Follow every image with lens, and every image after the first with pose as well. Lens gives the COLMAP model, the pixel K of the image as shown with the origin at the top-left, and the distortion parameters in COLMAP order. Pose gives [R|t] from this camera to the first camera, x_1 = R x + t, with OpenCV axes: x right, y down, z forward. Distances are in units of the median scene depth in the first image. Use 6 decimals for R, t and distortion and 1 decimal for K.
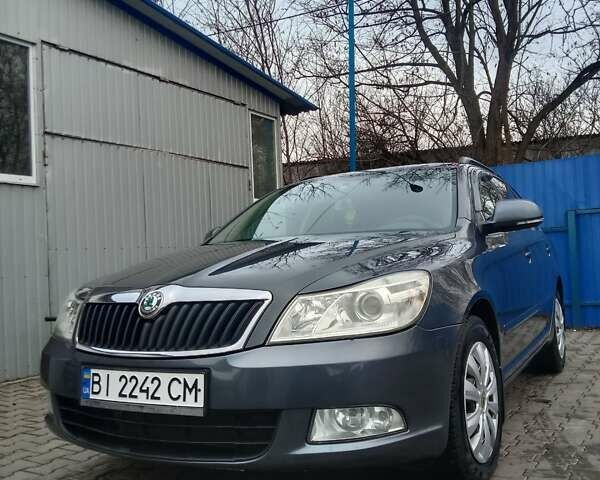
lens RADIAL K [[636.4, 0, 299.1], [0, 636.4, 224.8], [0, 0, 1]] dist [0.156845, -0.487003]
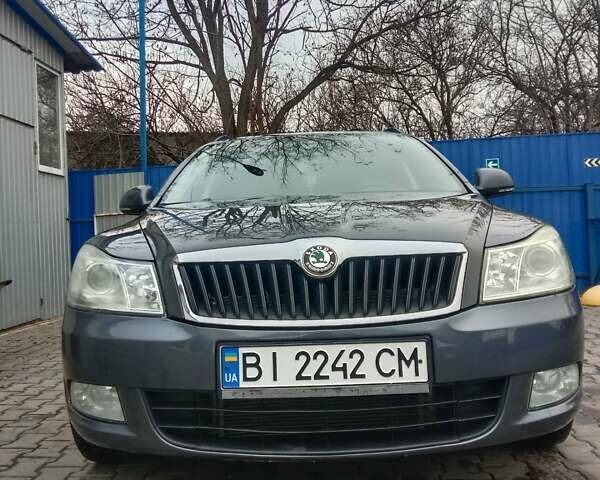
lens RADIAL K [[636.4, 0, 299.1], [0, 636.4, 224.8], [0, 0, 1]] dist [0.156845, -0.487003]
pose [[0.884862, 0.022041, 0.465332, -0.646616], [-0.030592, 0.999473, 0.010833, 0.075511], [-0.464848, -0.023821, 0.885070, 0.334950]]
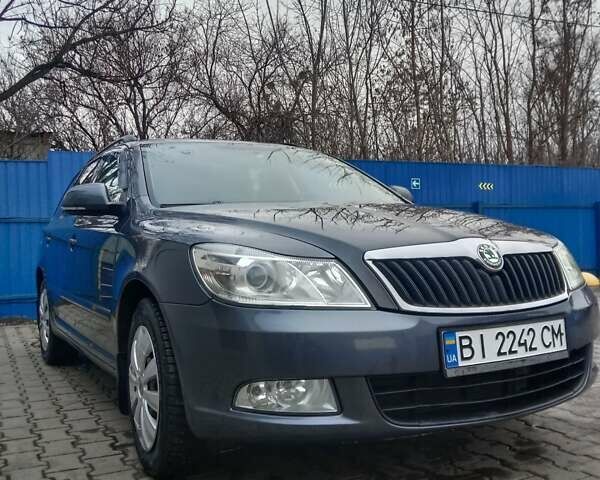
lens RADIAL K [[636.4, 0, 299.1], [0, 636.4, 224.8], [0, 0, 1]] dist [0.156845, -0.487003]
pose [[0.532583, 0.050889, 0.844846, -1.233909], [-0.046631, 0.998439, -0.030744, 0.124156], [-0.845092, -0.023023, 0.534125, 0.767379]]
